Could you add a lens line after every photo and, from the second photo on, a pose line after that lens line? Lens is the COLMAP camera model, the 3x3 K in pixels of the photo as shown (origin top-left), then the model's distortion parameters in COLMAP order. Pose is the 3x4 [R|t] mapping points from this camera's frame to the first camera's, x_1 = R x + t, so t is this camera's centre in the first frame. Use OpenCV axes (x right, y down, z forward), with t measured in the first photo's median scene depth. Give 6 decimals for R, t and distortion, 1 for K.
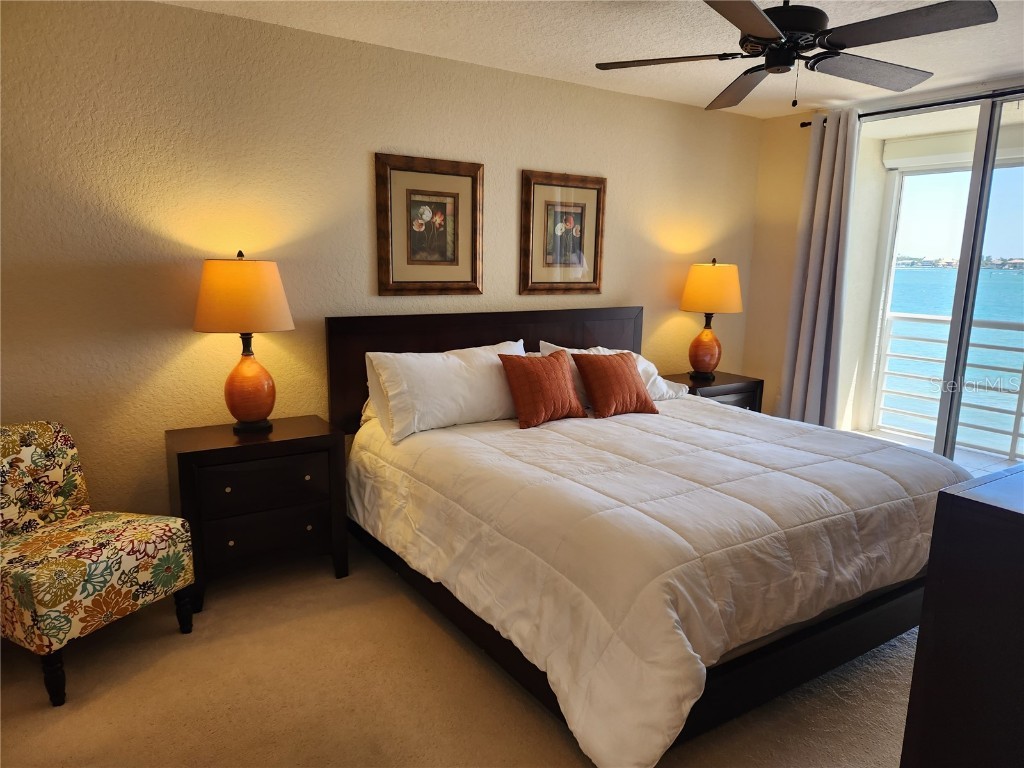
lens RADIAL K [[687.5, 0, 508.3], [0, 687.5, 379.8], [0, 0, 1]] dist [0.074093, -0.067071]
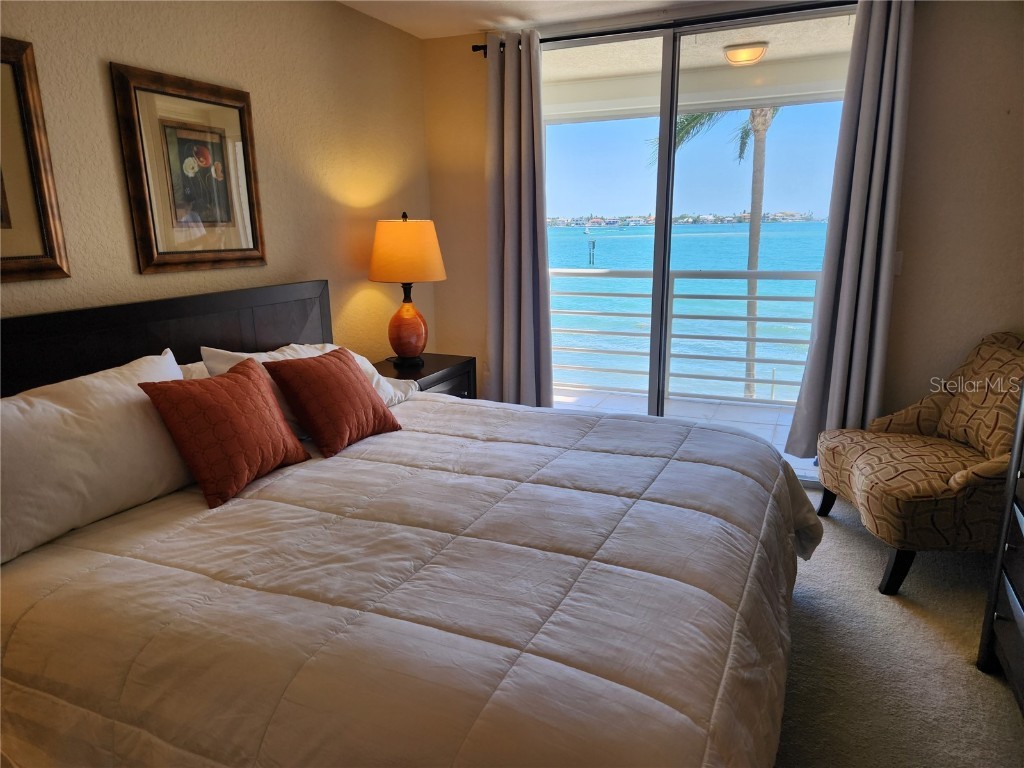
lens RADIAL K [[687.5, 0, 513.4], [0, 687.5, 392.5], [0, 0, 1]] dist [0.074093, -0.067071]
pose [[0.837260, -0.157585, 0.523605, -0.053523], [0.122700, 0.987297, 0.100939, -0.046119], [-0.532861, -0.020266, 0.845960, 0.328502]]
